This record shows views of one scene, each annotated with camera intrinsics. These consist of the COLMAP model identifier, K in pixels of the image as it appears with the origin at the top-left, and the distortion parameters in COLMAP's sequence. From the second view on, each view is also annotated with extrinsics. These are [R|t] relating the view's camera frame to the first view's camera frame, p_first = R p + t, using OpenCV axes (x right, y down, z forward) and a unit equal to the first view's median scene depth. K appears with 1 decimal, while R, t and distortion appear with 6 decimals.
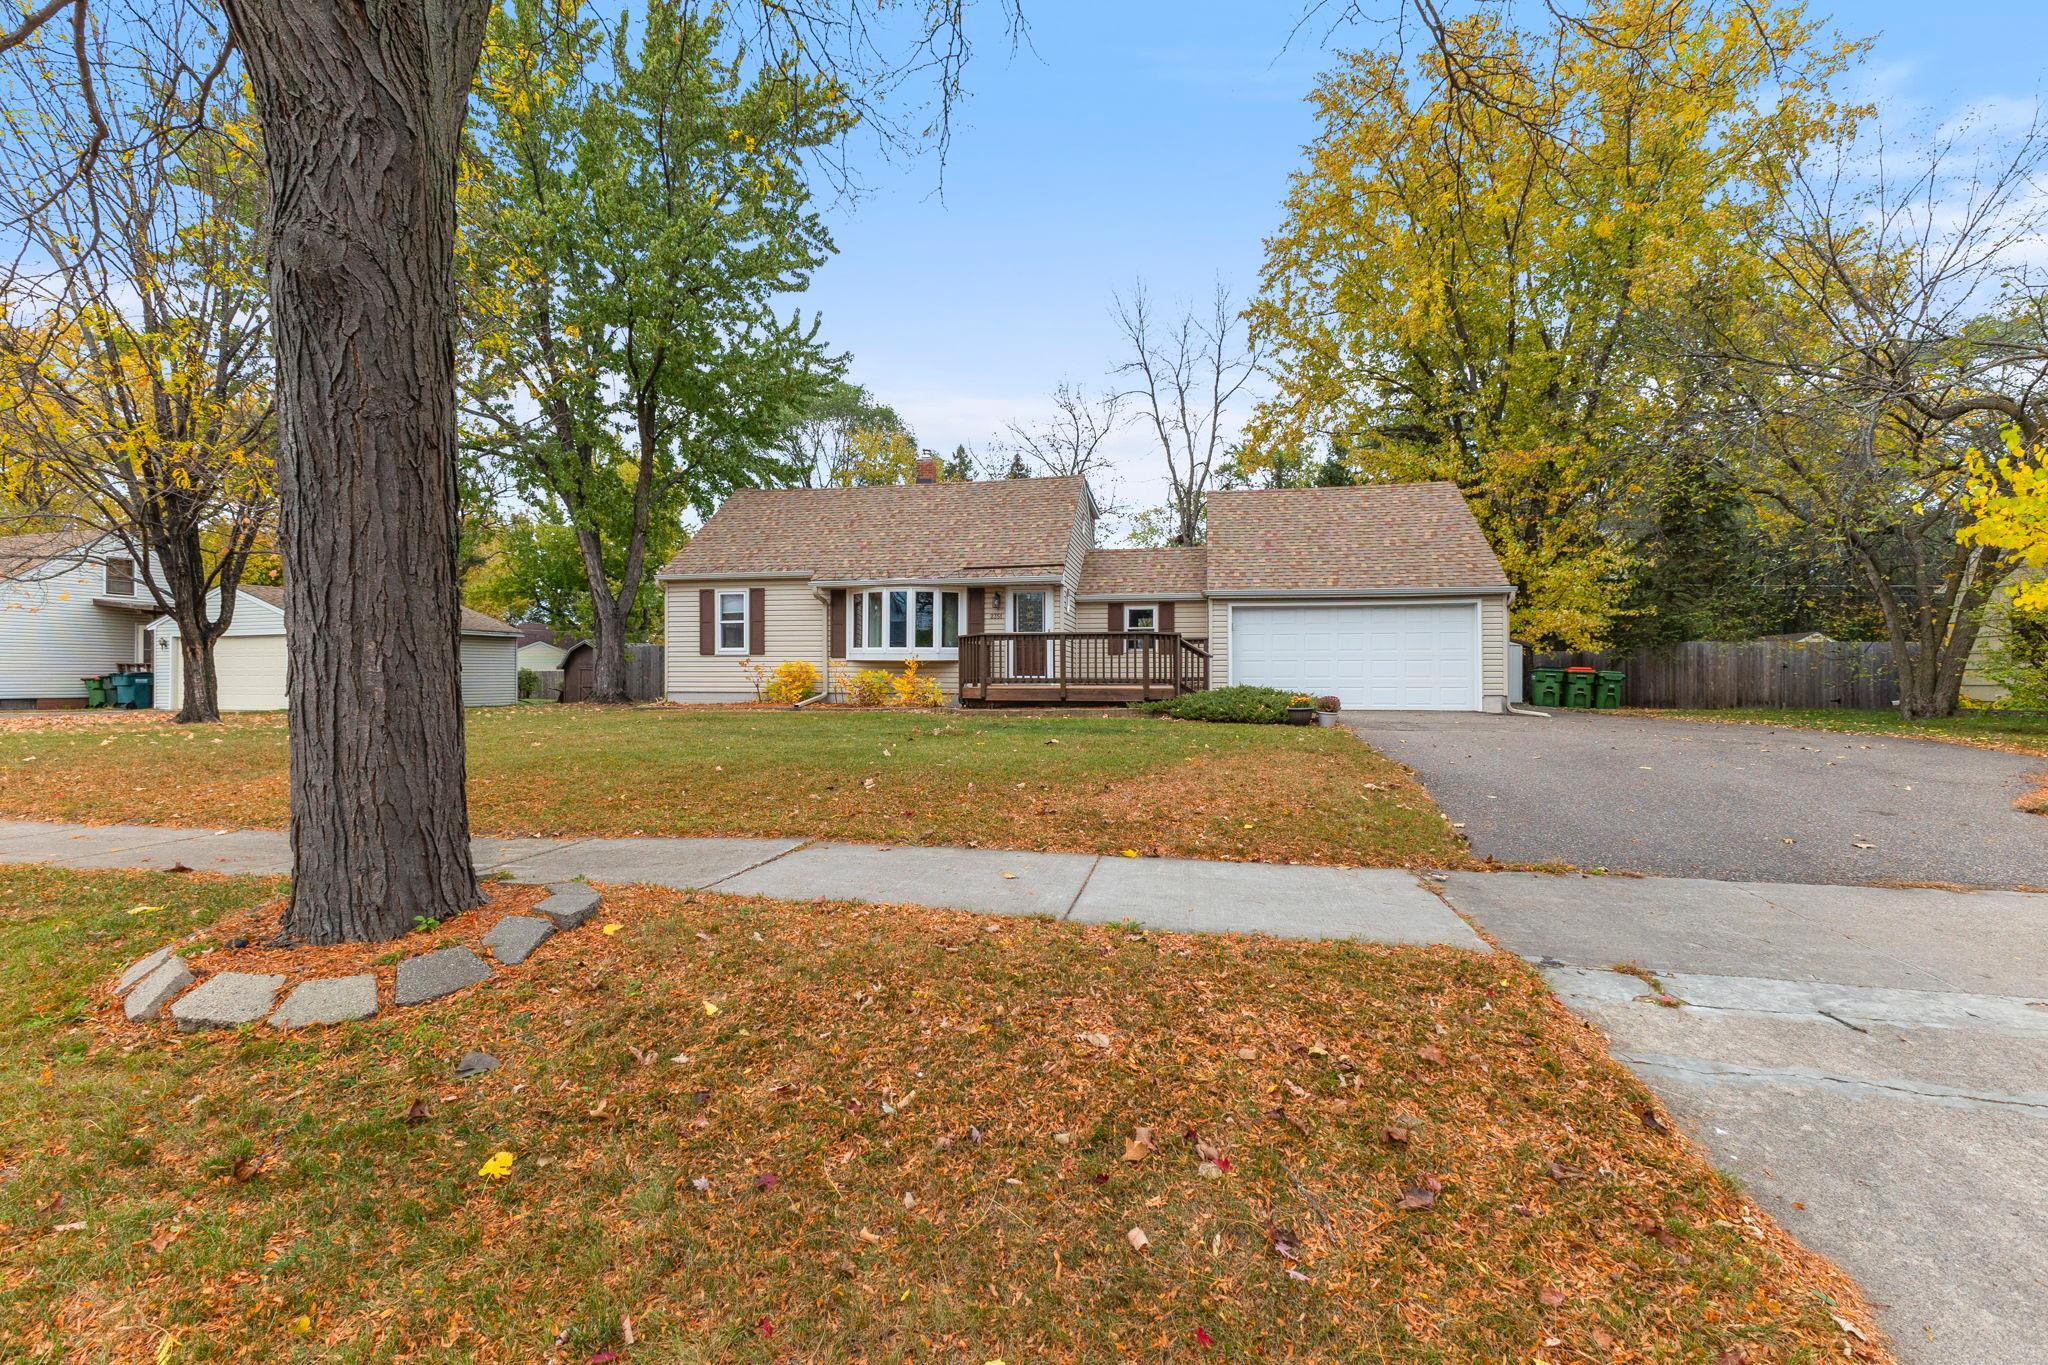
lens RADIAL K [[879.5, 0, 1029.7], [0, 879.5, 674.0], [0, 0, 1]] dist [0.004139, -0.000291]
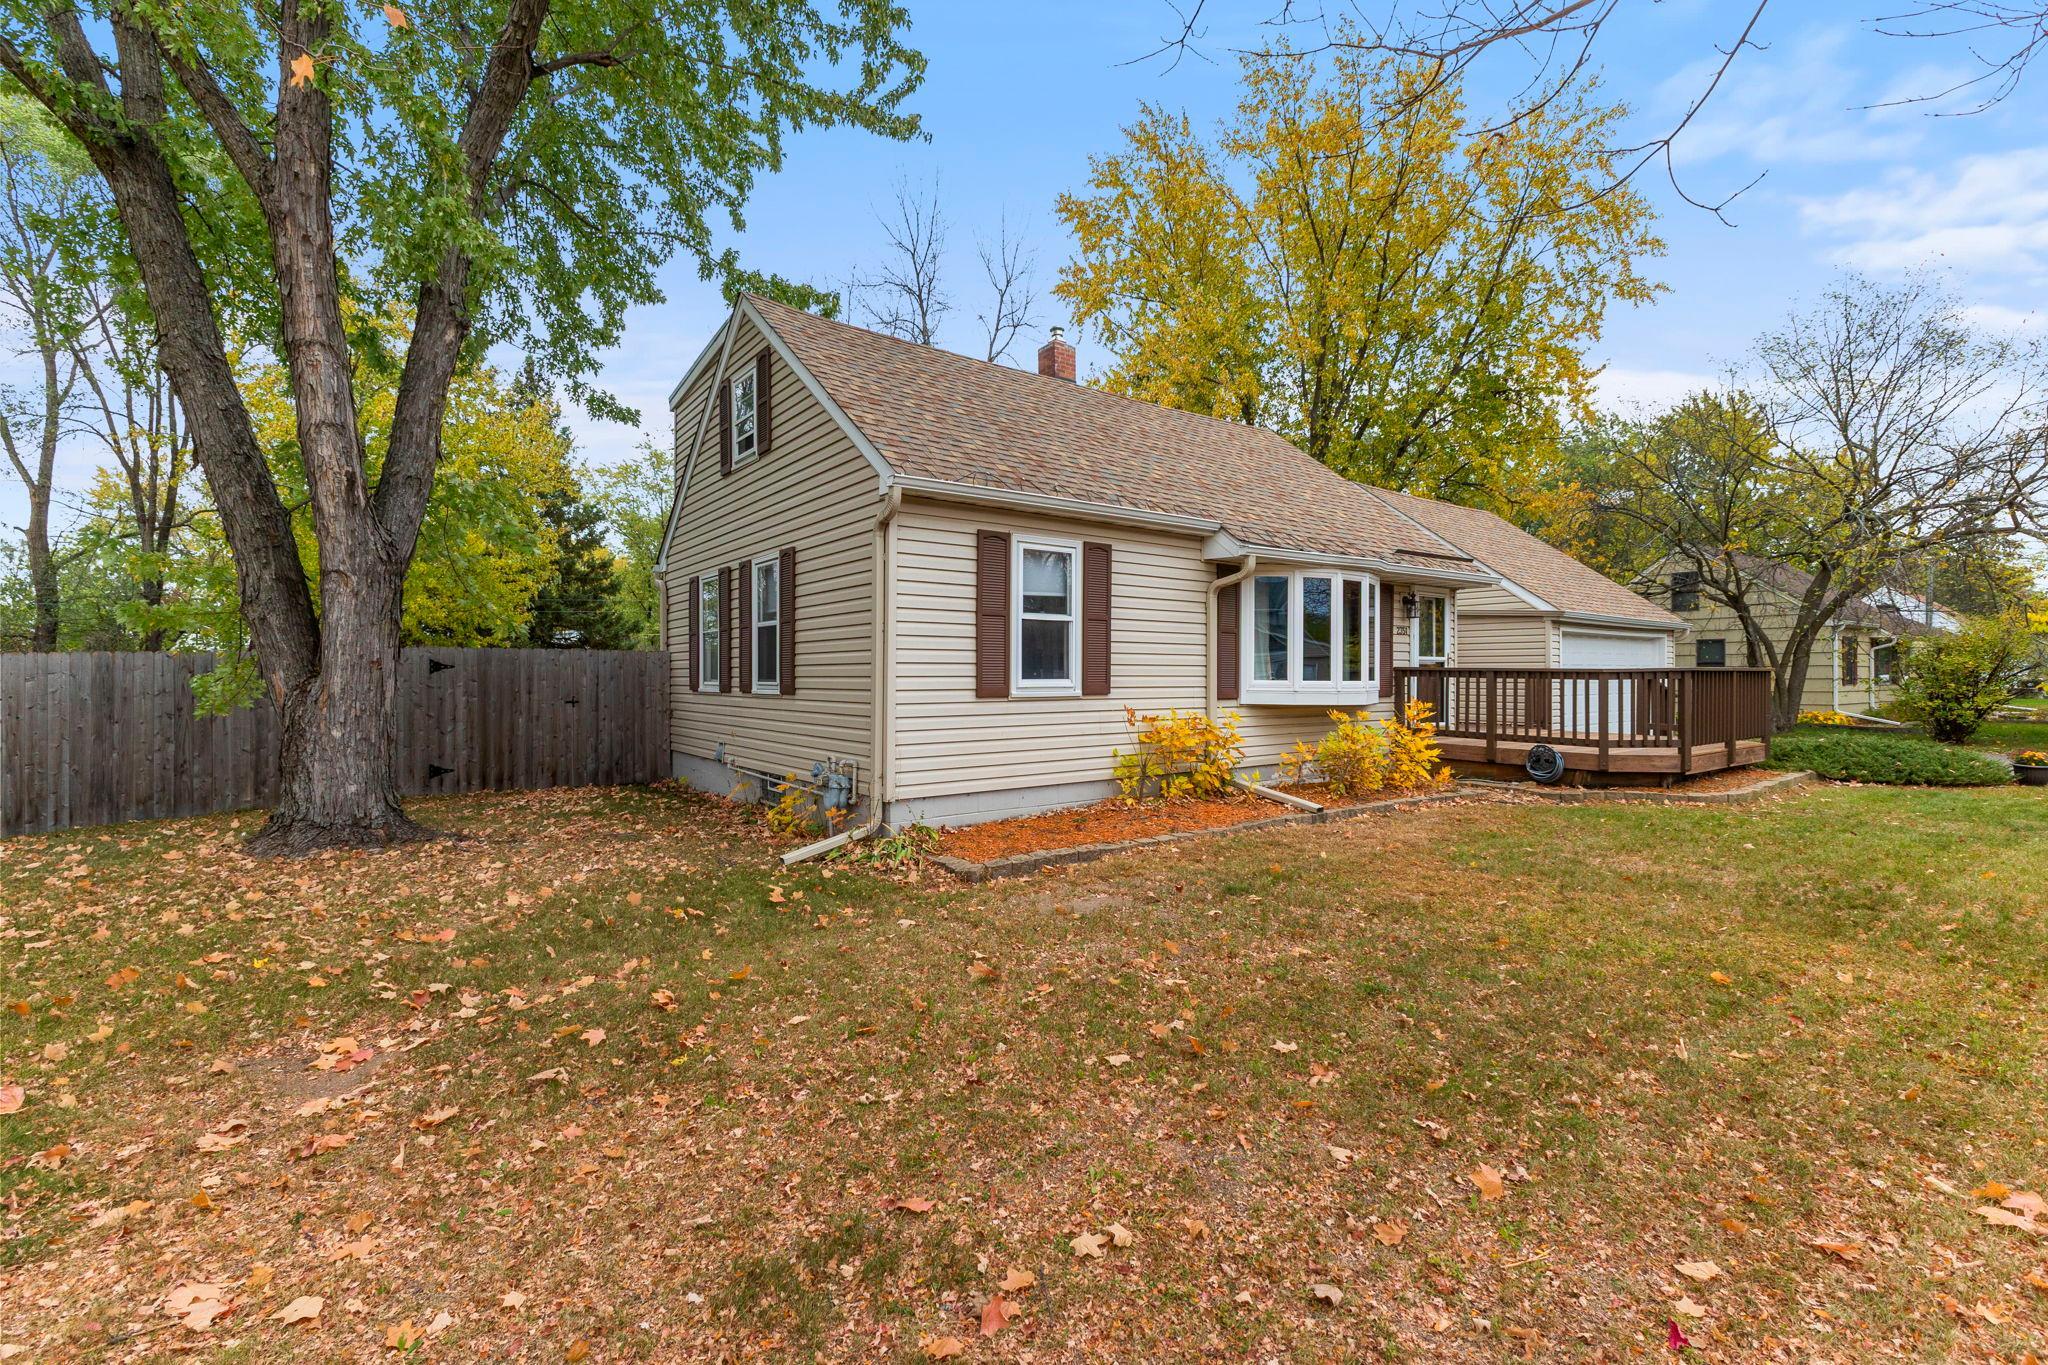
lens RADIAL K [[879.5, 0, 1029.7], [0, 879.5, 674.0], [0, 0, 1]] dist [0.004139, -0.000291]
pose [[0.674433, -0.001111, 0.738336, -0.649743], [-0.005604, 0.999962, 0.006624, -0.035084], [-0.738315, -0.008605, 0.674401, 0.725159]]
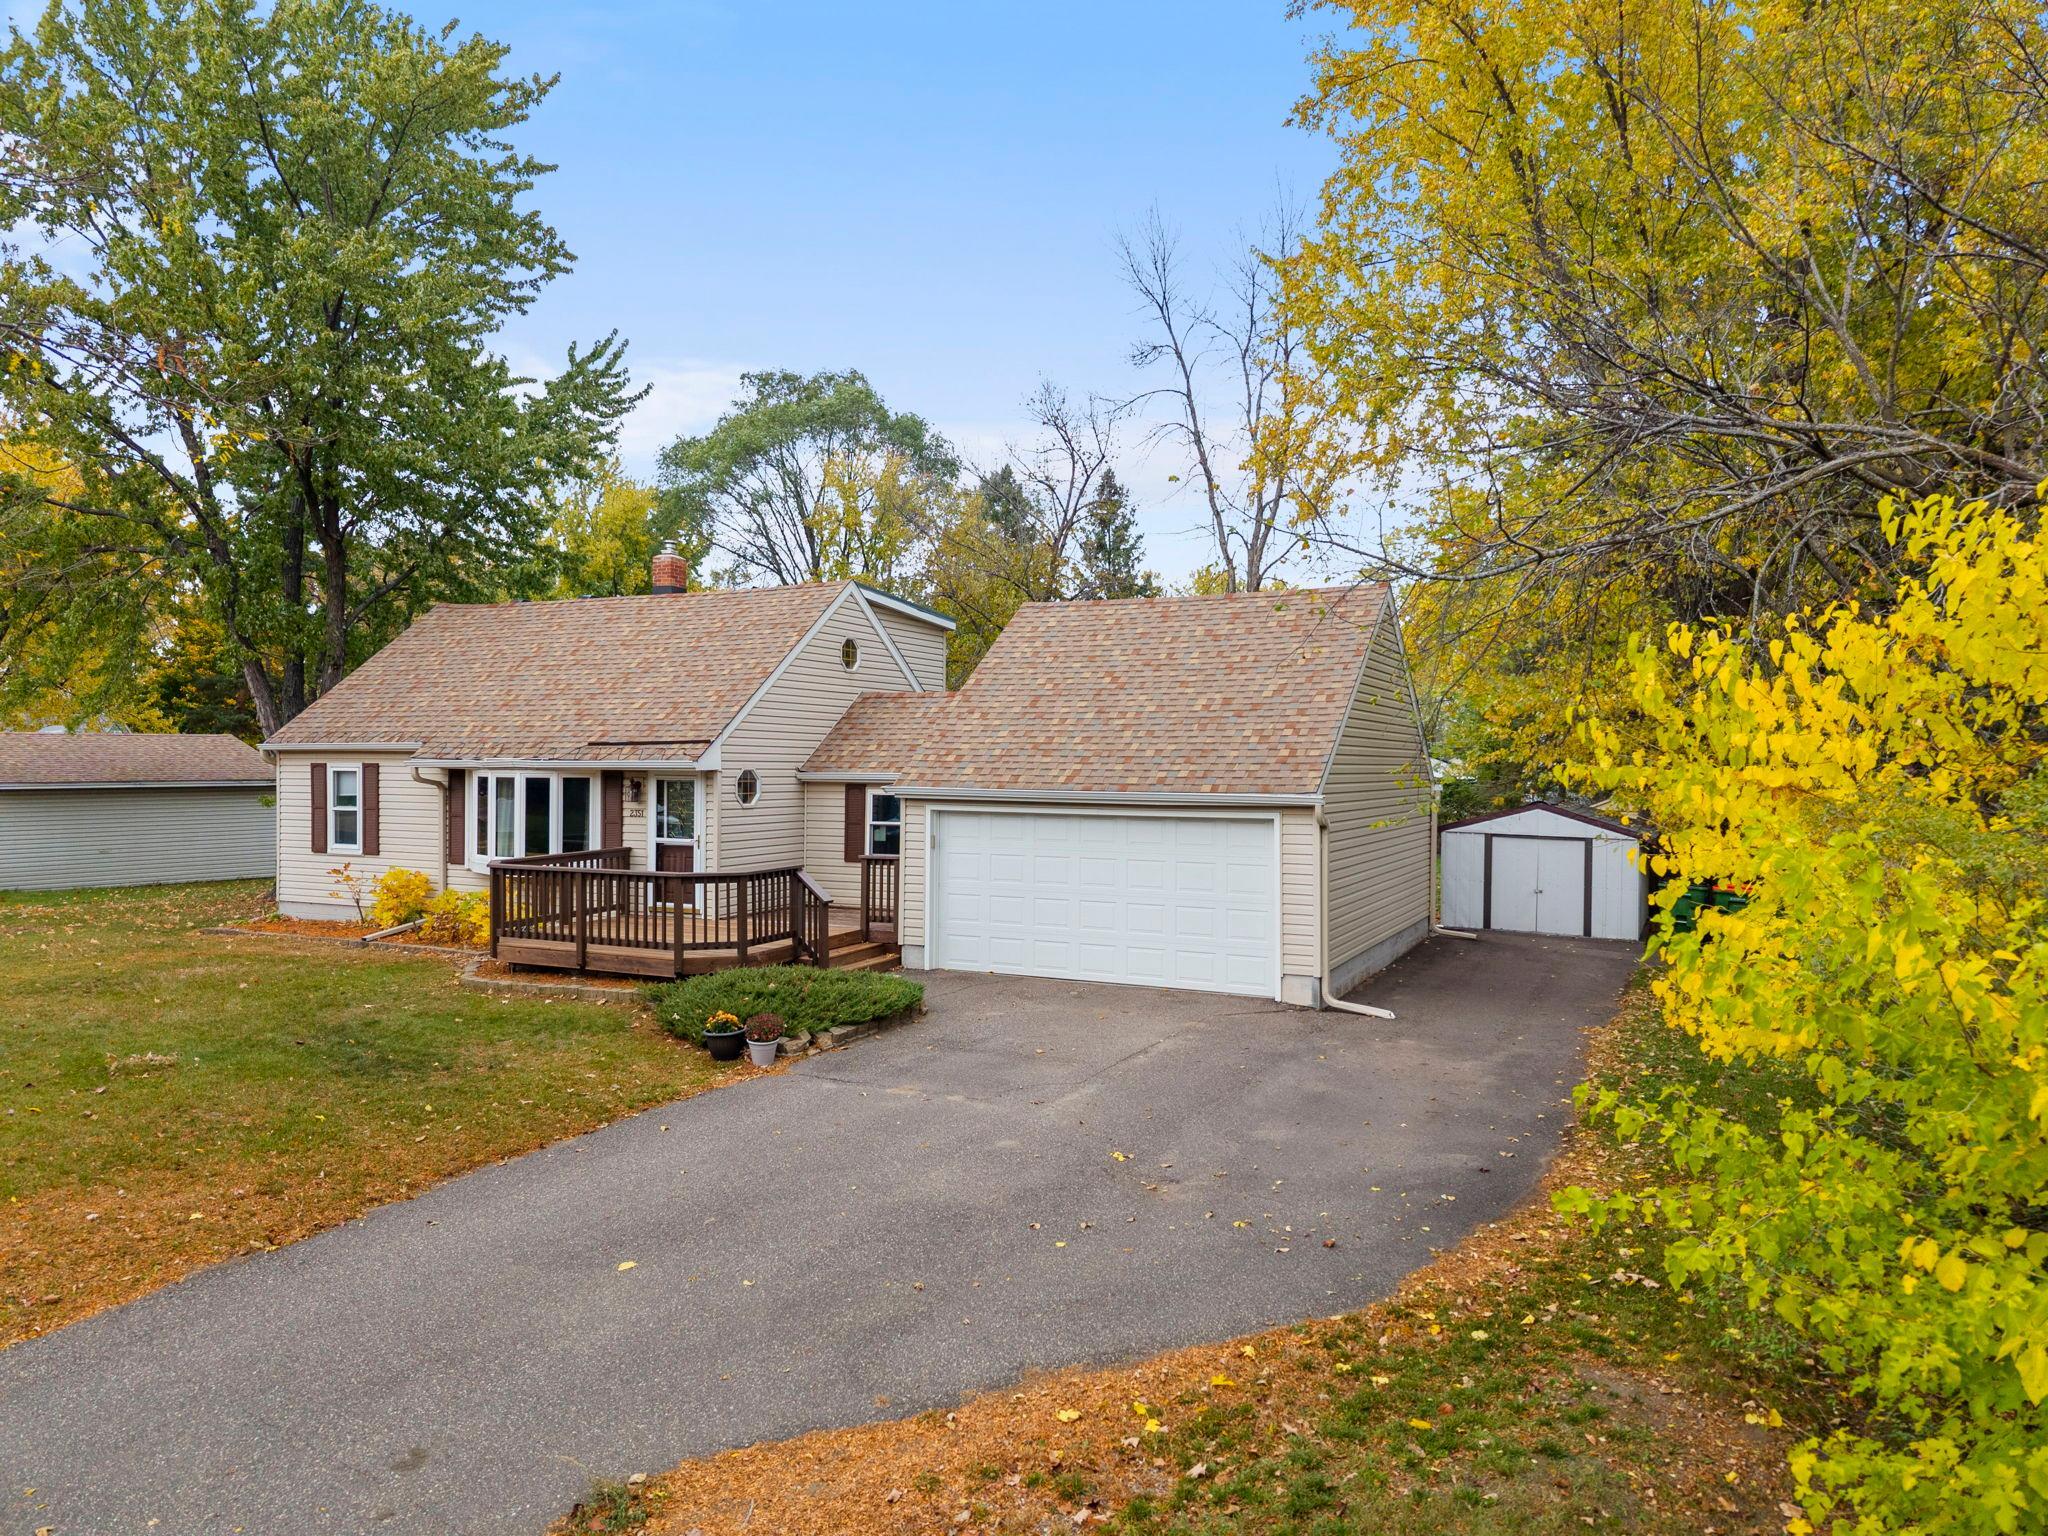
lens RADIAL K [[1355.7, 0, 1027.6], [0, 1355.7, 762.9], [0, 0, 1]] dist [0.028675, -0.031890]
pose [[0.966628, 0.004659, -0.256141, 0.494816], [-0.003538, 0.999982, 0.004839, -0.104465], [0.256159, -0.003771, 0.966627, 0.056096]]
